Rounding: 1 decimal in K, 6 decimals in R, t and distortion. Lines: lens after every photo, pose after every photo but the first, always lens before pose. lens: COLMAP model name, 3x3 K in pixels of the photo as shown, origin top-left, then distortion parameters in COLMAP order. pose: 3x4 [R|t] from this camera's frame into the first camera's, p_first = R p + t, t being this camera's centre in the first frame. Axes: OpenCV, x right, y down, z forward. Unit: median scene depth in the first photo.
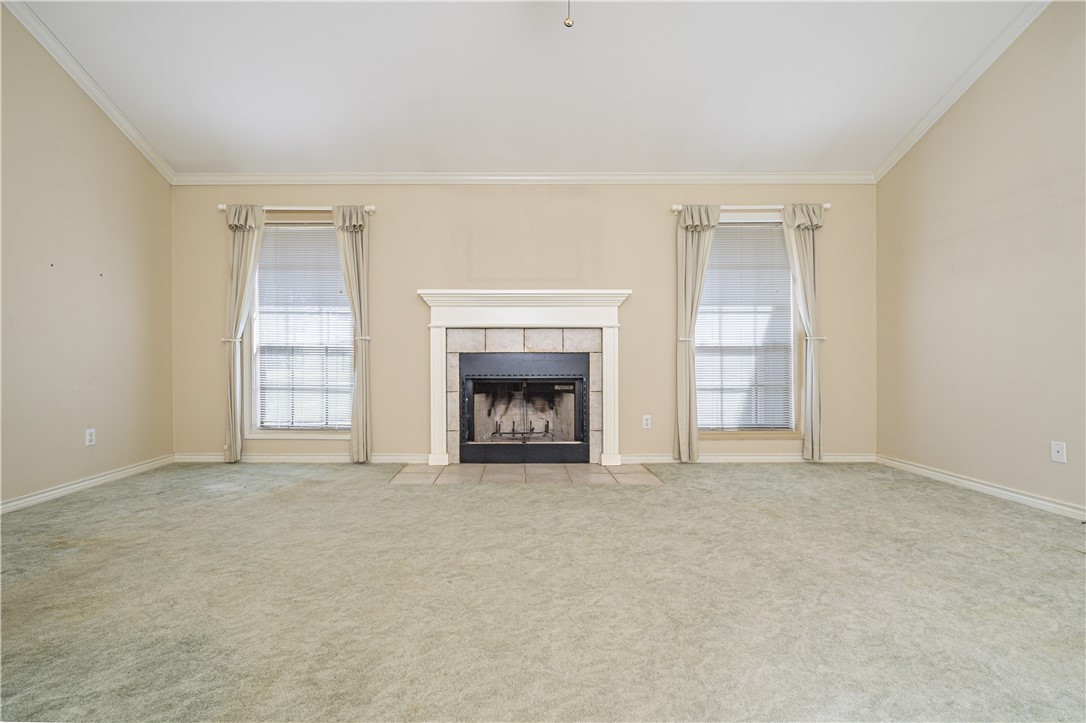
lens RADIAL K [[445.3, 0, 535.5], [0, 445.3, 357.9], [0, 0, 1]] dist [-0.004383, -0.000536]
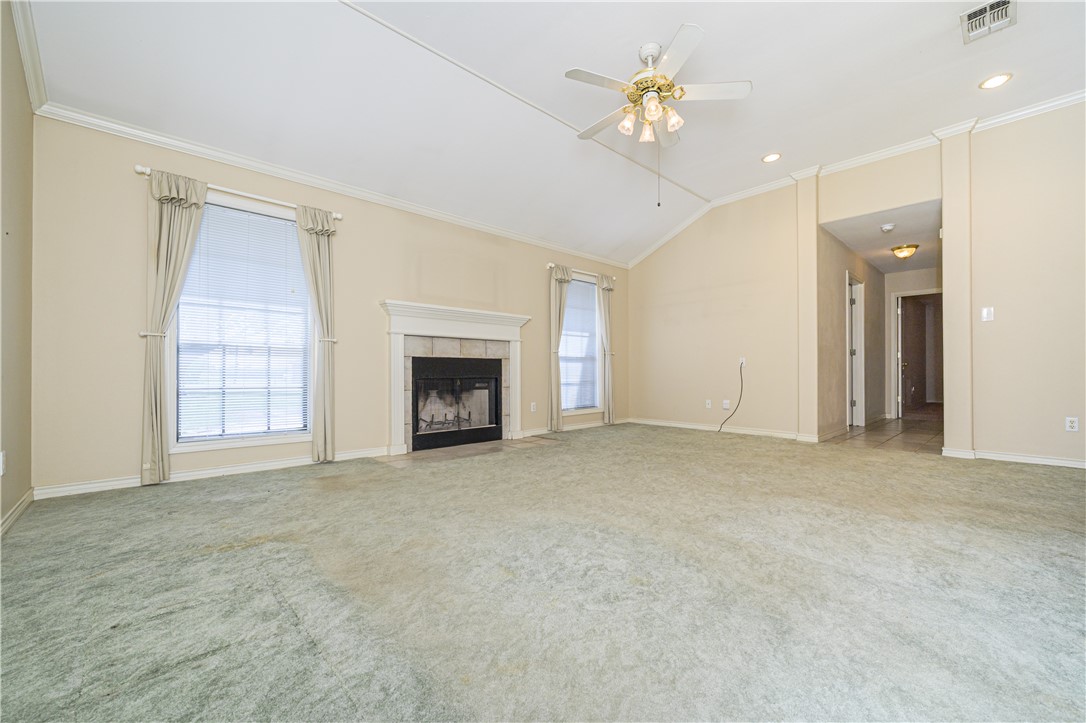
lens RADIAL K [[445.3, 0, 536.0], [0, 445.3, 365.8], [0, 0, 1]] dist [-0.004383, -0.000536]
pose [[0.733868, 0.011194, 0.679199, -0.731909], [-0.004567, 0.999923, -0.011545, 0.024812], [-0.679276, 0.005371, 0.733863, -0.078559]]
